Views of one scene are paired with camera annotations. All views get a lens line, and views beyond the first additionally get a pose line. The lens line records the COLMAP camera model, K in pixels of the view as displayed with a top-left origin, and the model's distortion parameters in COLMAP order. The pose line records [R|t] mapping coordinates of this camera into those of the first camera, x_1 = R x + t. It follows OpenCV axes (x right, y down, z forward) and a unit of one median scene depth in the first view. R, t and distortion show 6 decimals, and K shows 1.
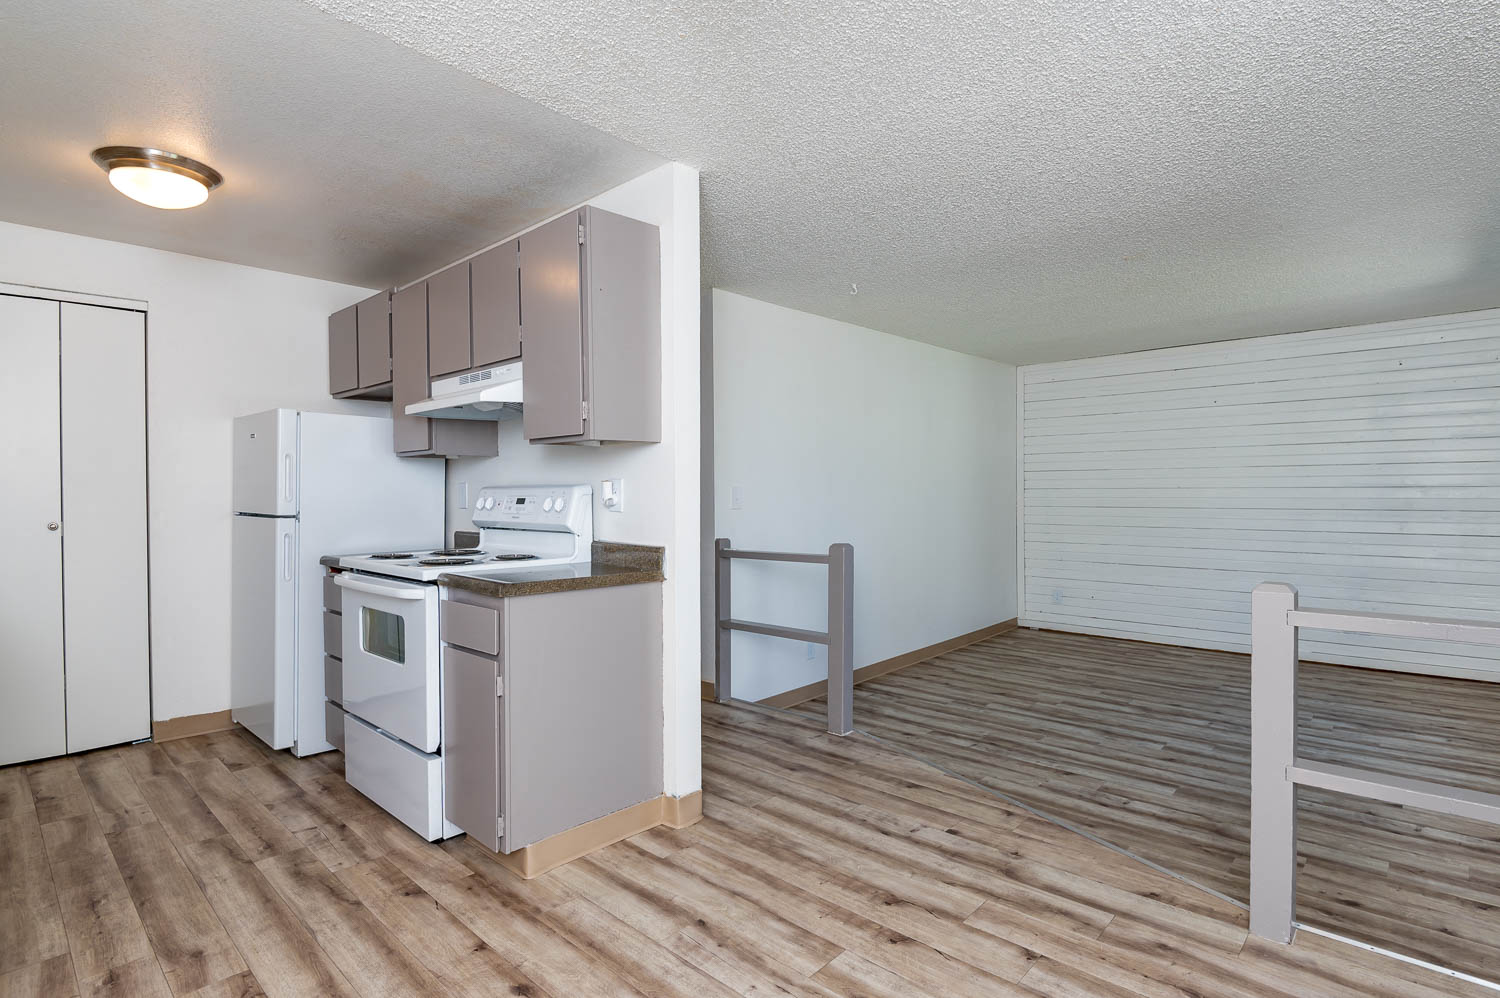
lens RADIAL K [[753.4, 0, 755.0], [0, 753.4, 491.6], [0, 0, 1]] dist [-0.016852, -0.001153]
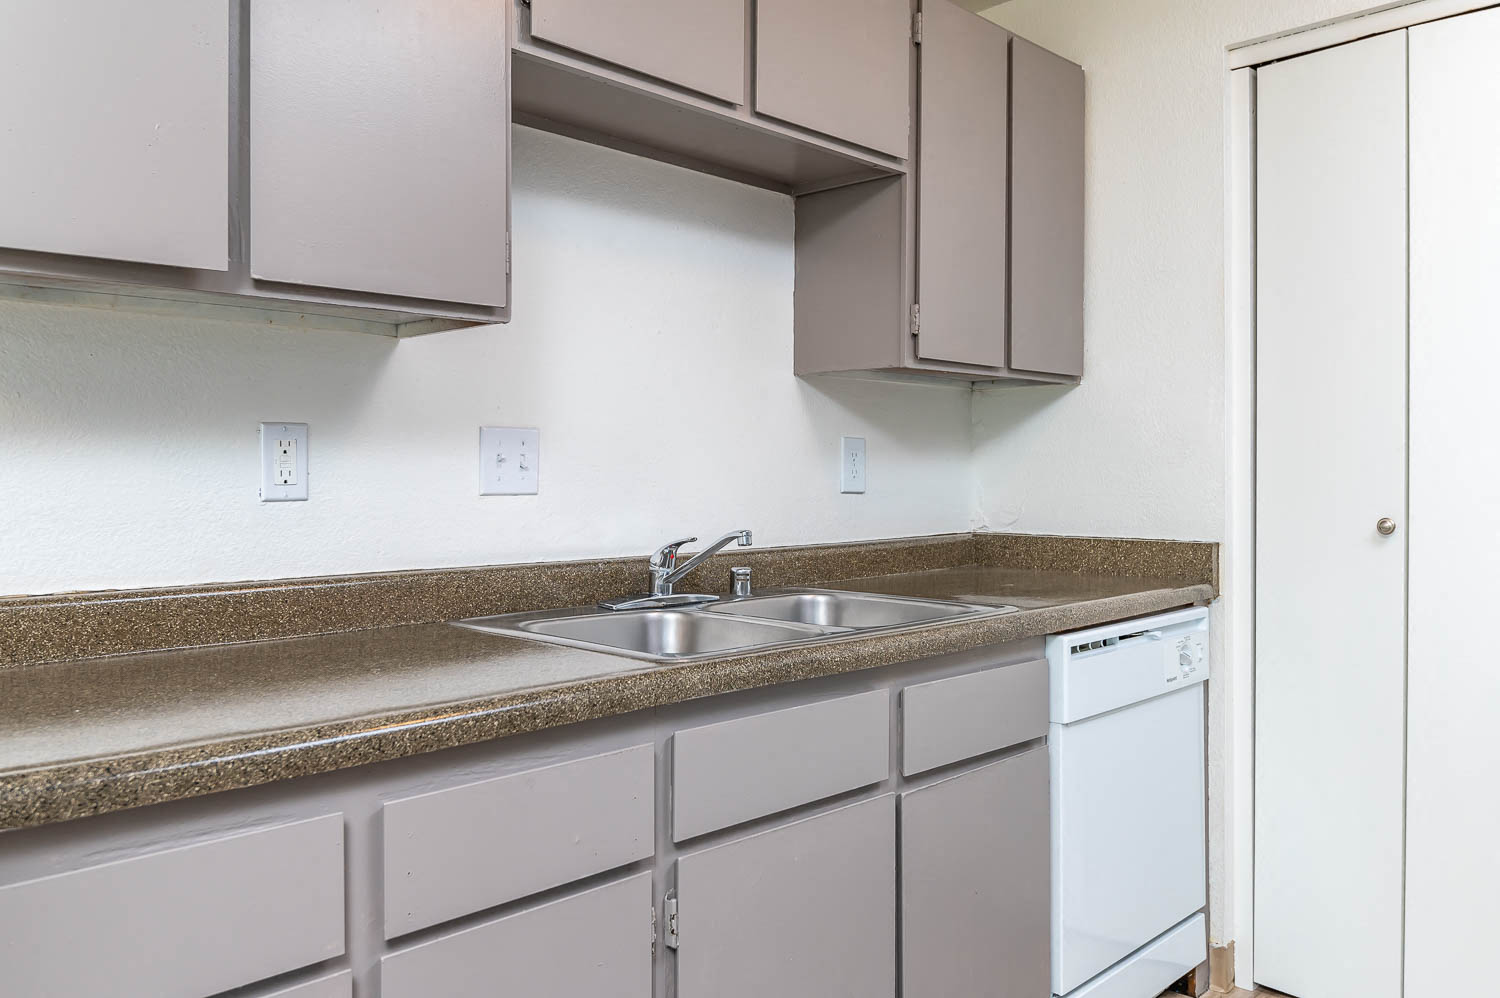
lens RADIAL K [[1161.8, 0, 722.4], [0, 1161.8, 479.8], [0, 0, 1]] dist [-0.006489, -0.001010]
pose [[-0.024270, 0.012150, -0.999632, -0.254514], [-0.002613, 0.999922, 0.012217, 0.012664], [0.999702, 0.002908, -0.024237, 0.697157]]
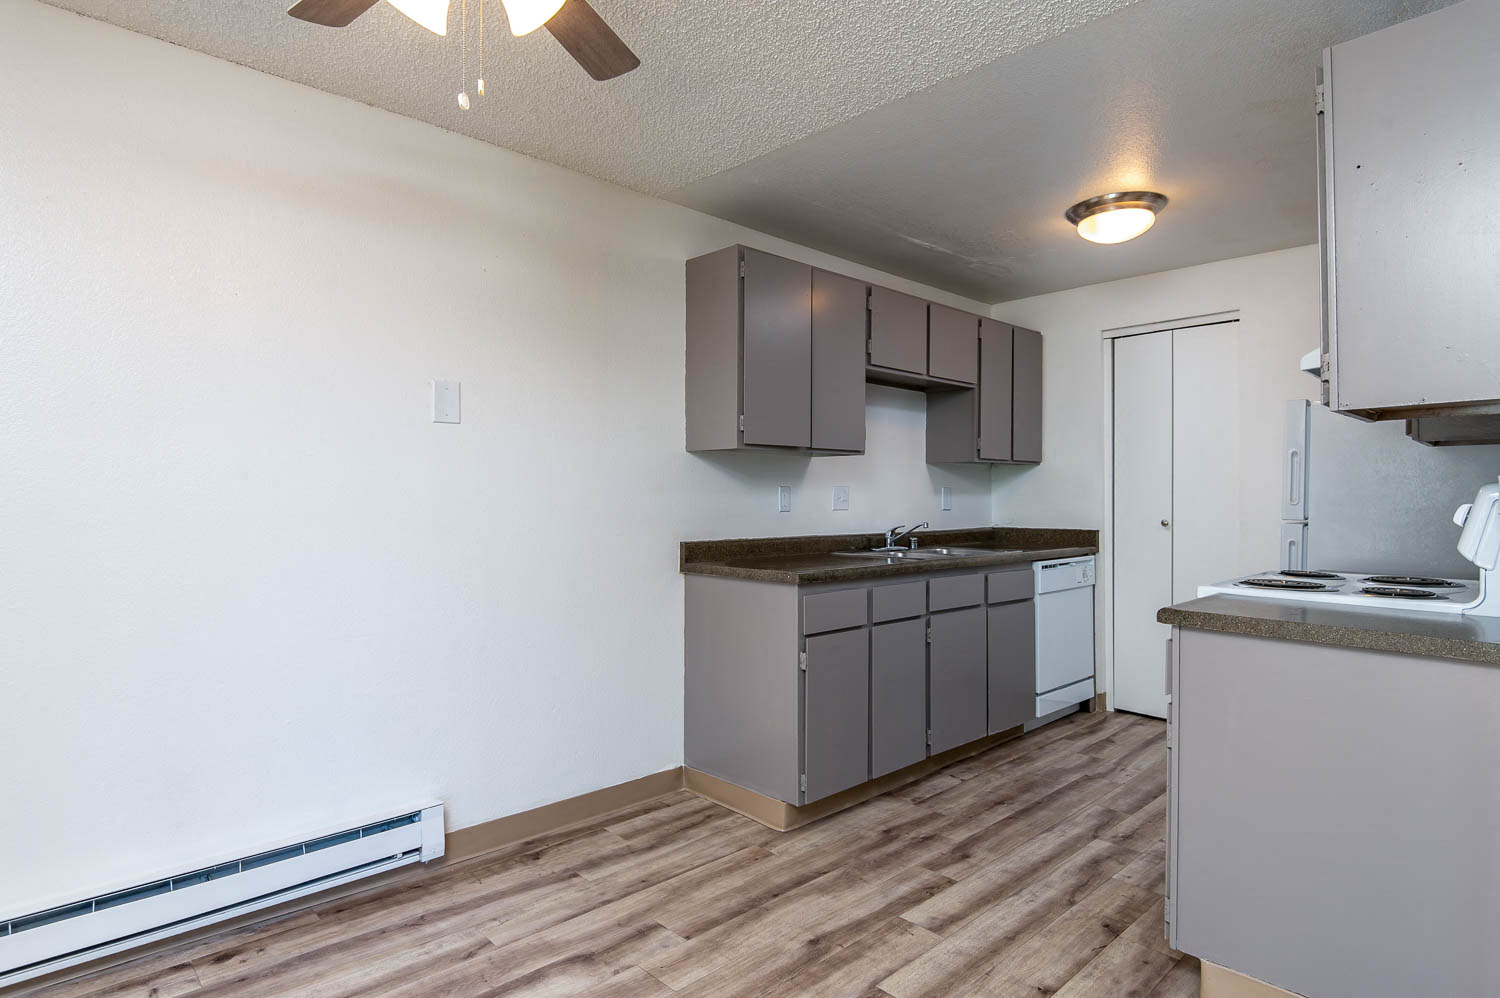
lens RADIAL K [[795.1, 0, 717.3], [0, 795.1, 496.9], [0, 0, 1]] dist [-0.001267, -0.000229]
pose [[-0.084703, 0.004358, -0.996397, 0.423489], [-0.002427, 0.999987, 0.004580, 0.002296], [0.996403, 0.002806, -0.084692, 0.457951]]
